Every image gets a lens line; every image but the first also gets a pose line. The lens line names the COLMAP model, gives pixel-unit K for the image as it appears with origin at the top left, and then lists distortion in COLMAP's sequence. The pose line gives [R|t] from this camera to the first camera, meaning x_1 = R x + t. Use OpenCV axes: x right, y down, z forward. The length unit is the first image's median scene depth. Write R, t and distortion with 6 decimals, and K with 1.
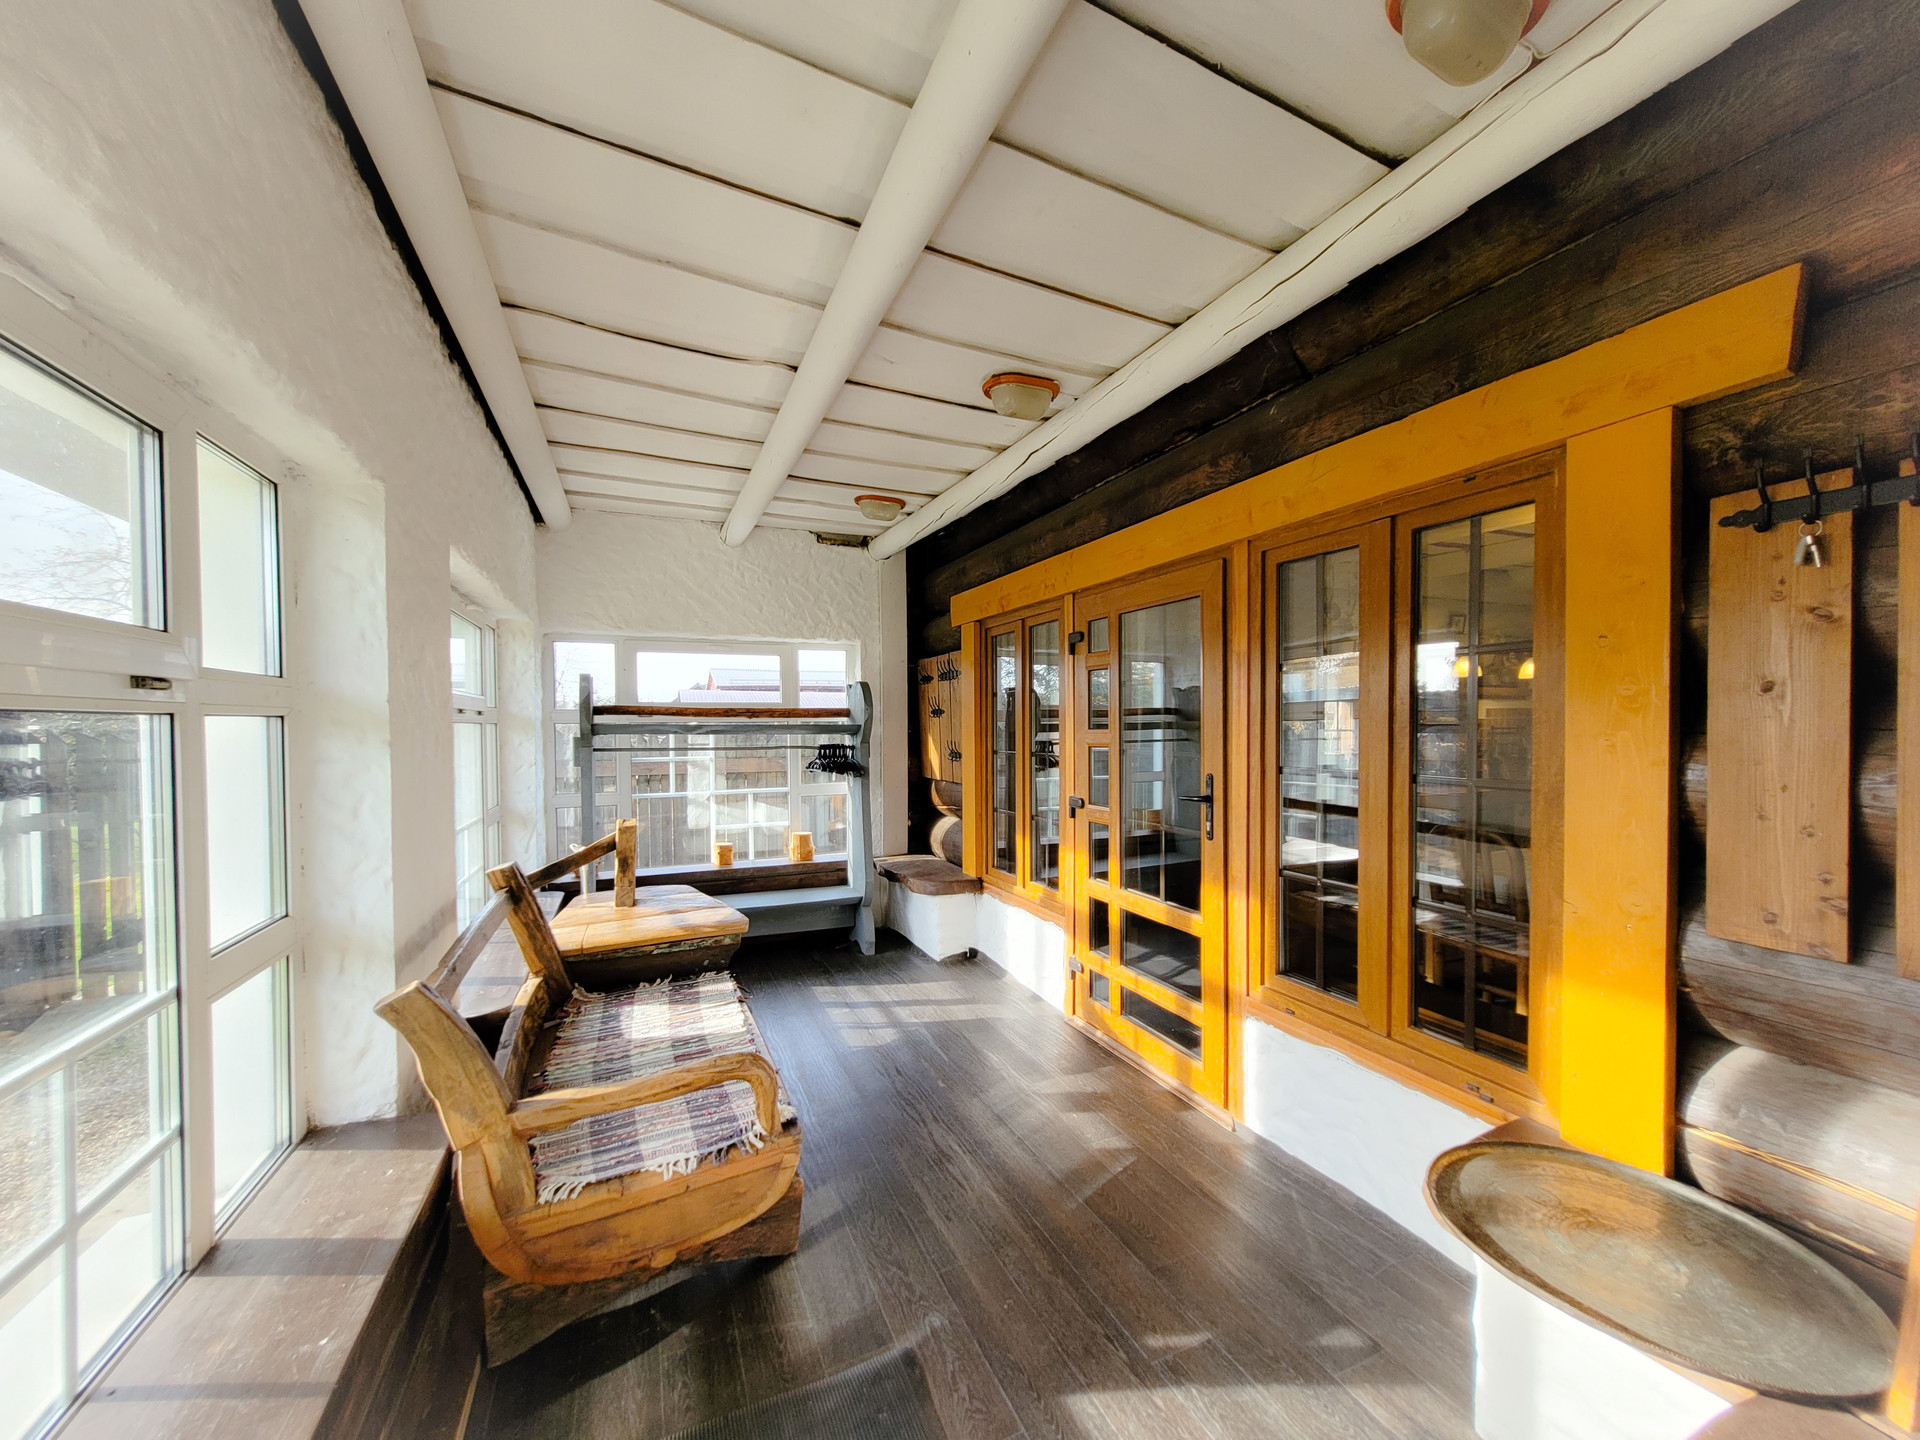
lens RADIAL K [[752.6, 0, 974.1], [0, 752.6, 735.6], [0, 0, 1]] dist [0.006468, -0.000129]
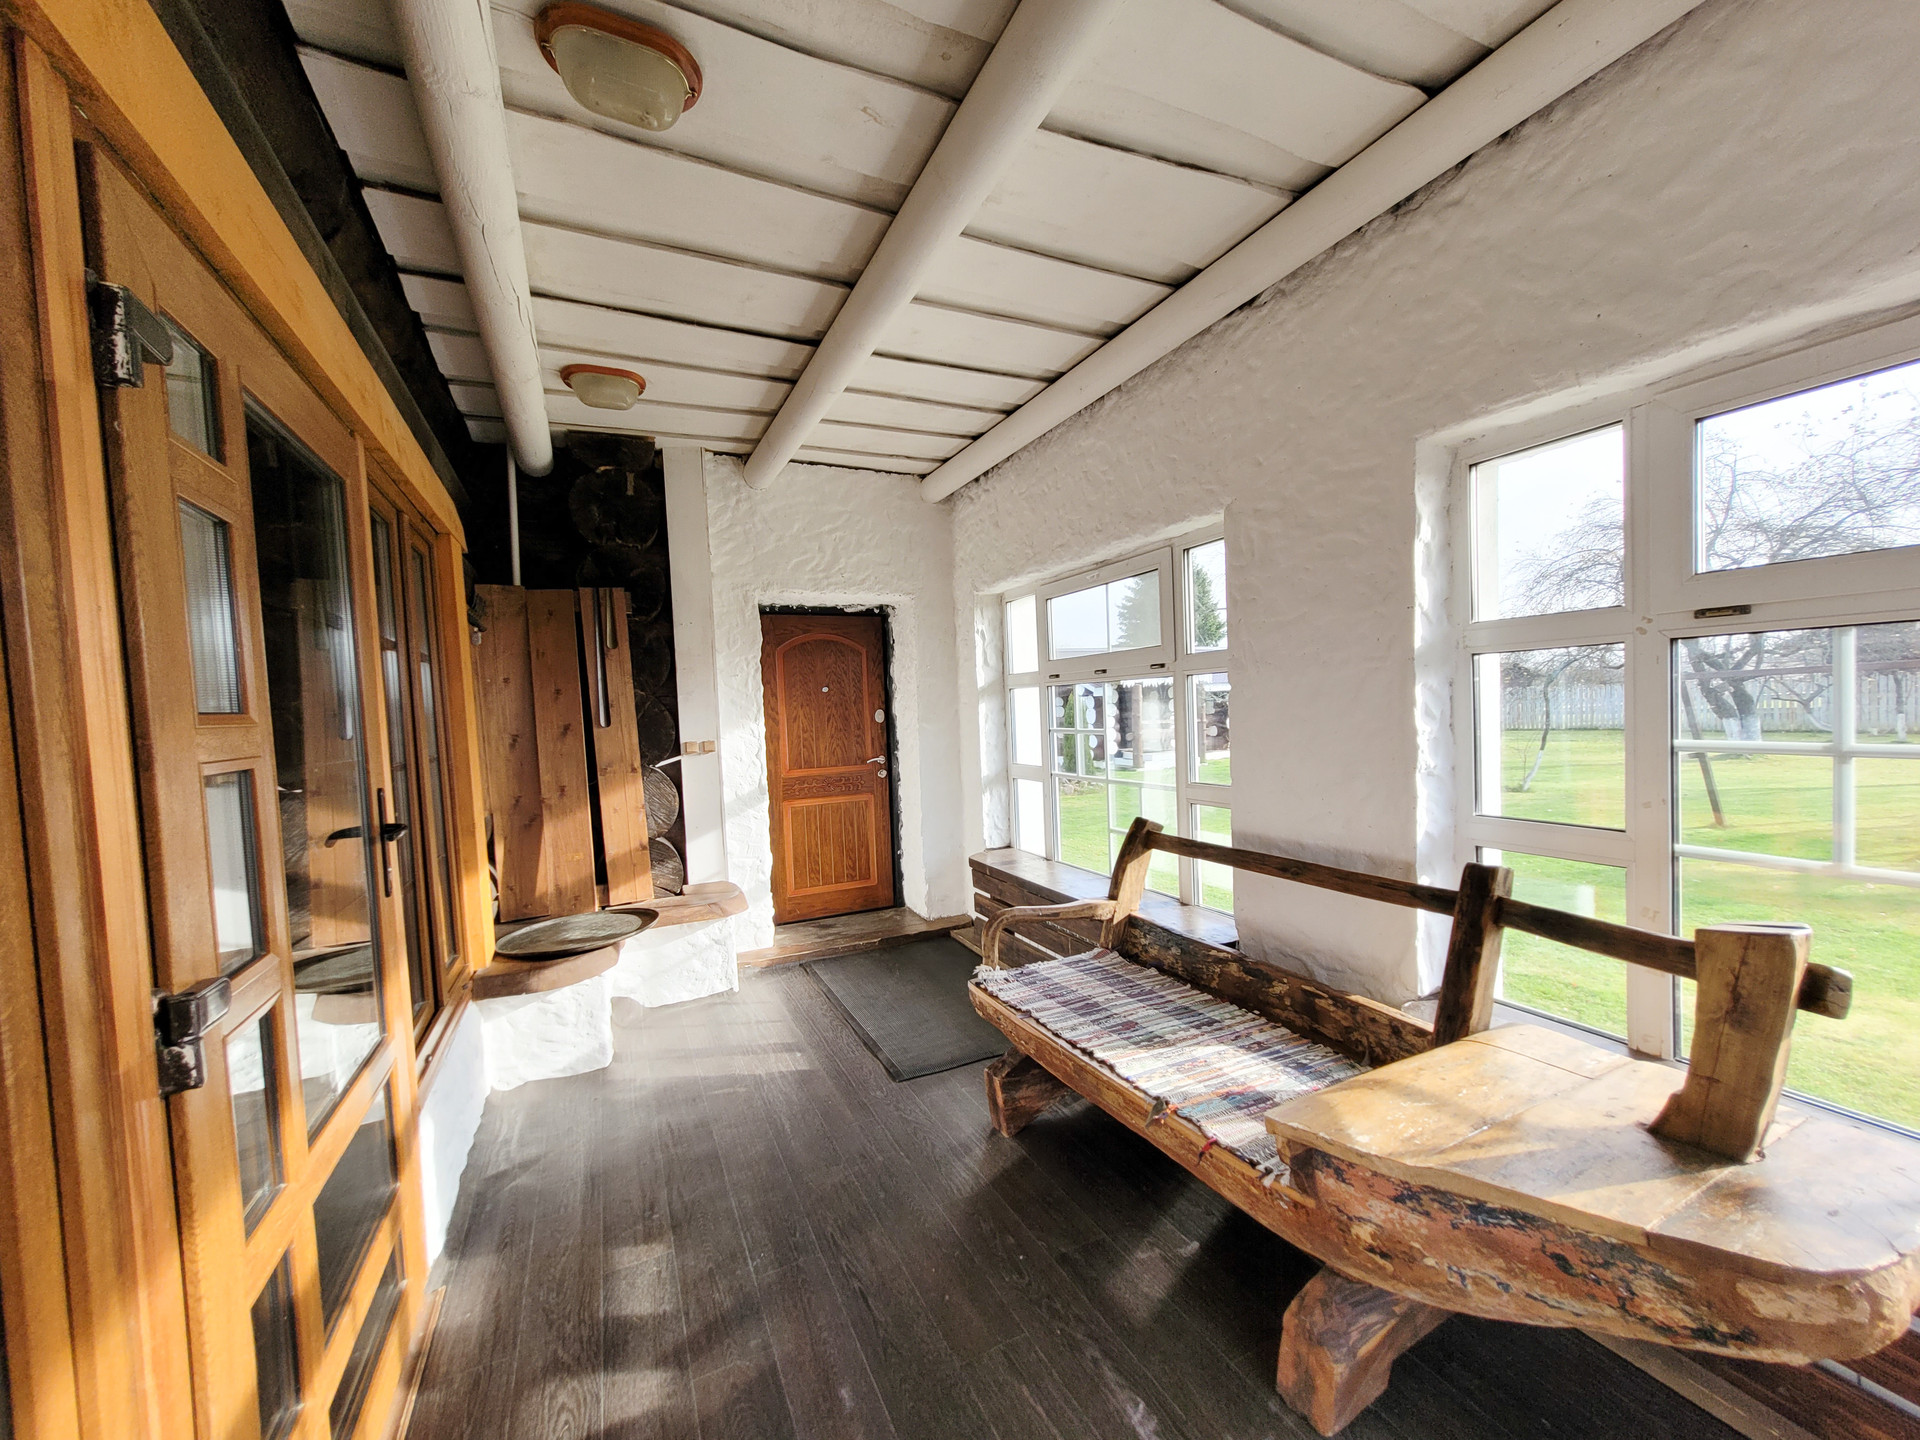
lens RADIAL K [[752.6, 0, 974.1], [0, 752.6, 735.6], [0, 0, 1]] dist [0.006468, -0.000129]
pose [[-0.998062, 0.050802, -0.035939, -0.160723], [0.048582, 0.997007, 0.060142, -0.006191], [0.038887, 0.058279, -0.997543, 1.785587]]
